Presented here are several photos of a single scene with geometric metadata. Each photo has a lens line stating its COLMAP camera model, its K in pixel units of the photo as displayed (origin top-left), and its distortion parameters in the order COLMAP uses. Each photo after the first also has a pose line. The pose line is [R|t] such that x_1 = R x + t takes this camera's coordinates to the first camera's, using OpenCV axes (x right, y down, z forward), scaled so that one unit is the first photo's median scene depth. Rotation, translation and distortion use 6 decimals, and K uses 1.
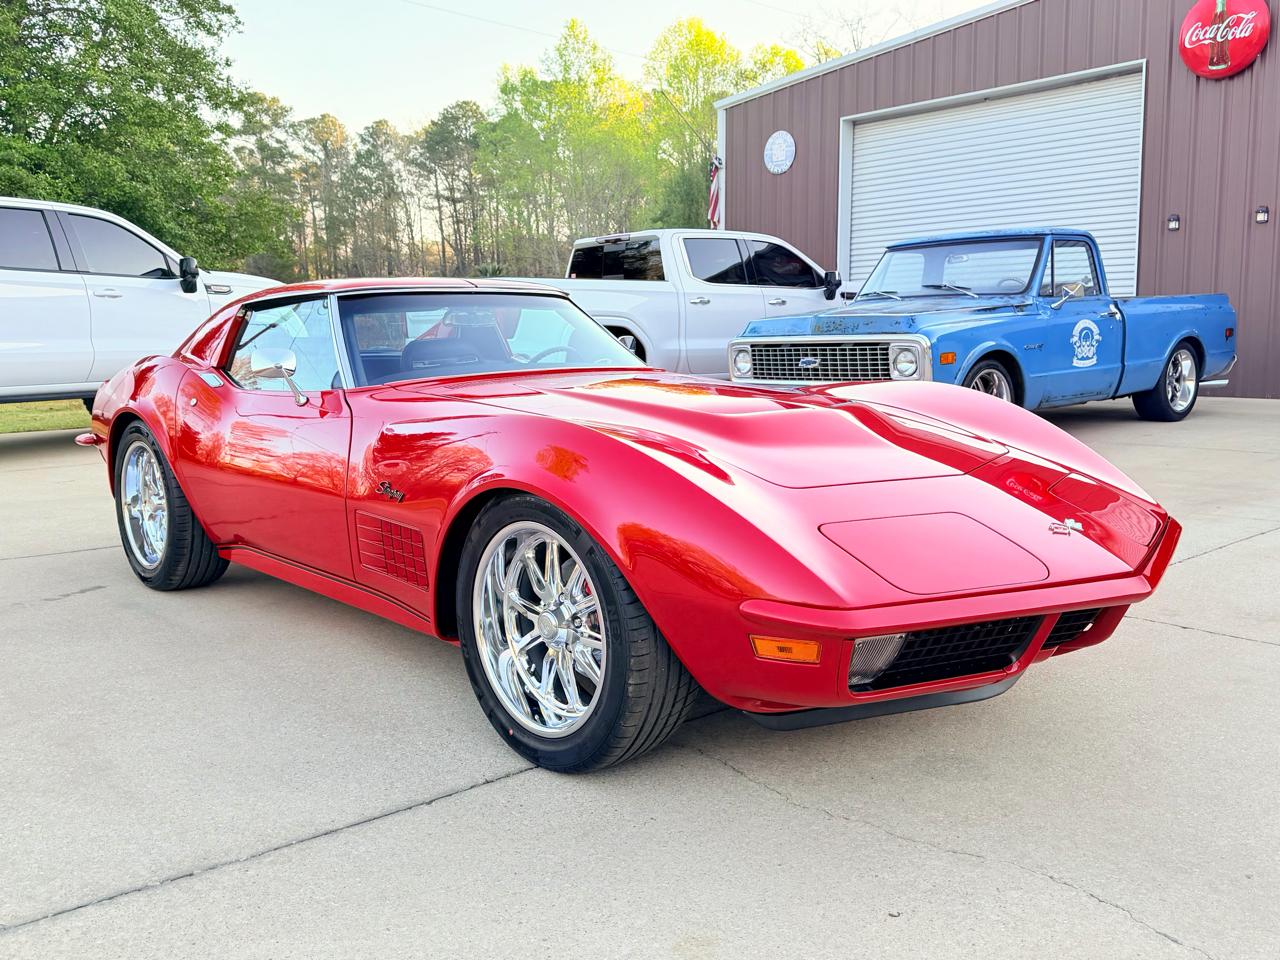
lens RADIAL K [[1116.3, 0, 638.1], [0, 1116.3, 480.6], [0, 0, 1]] dist [0.086534, -0.143405]
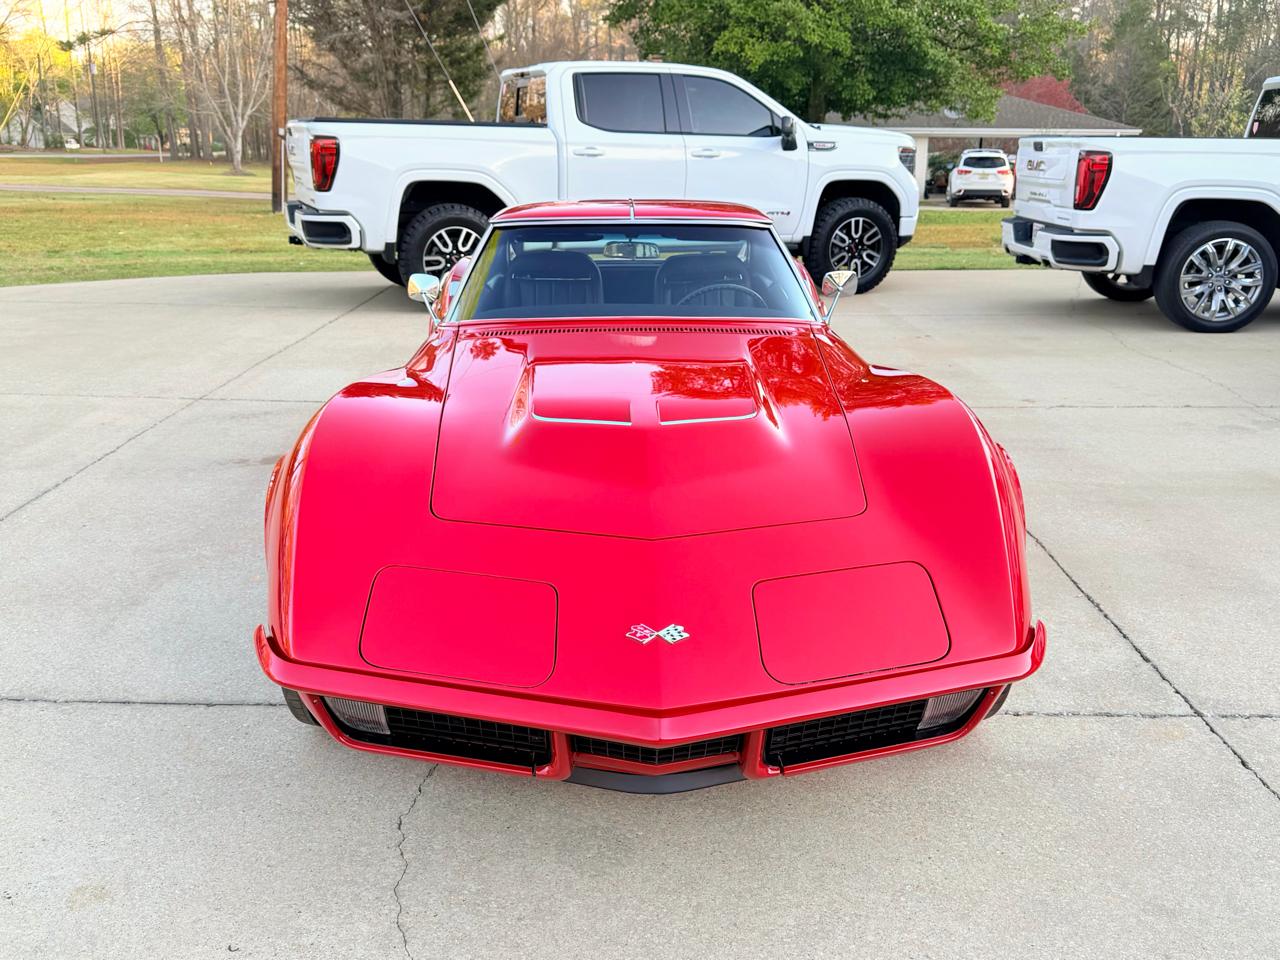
lens RADIAL K [[1166.5, 0, 640.5], [0, 1166.5, 478.6], [0, 0, 1]] dist [0.060497, -0.091202]
pose [[0.758589, 0.197856, -0.620803, 0.218375], [-0.106161, 0.977581, 0.181841, -0.055519], [0.642863, -0.072037, 0.762586, 0.087276]]
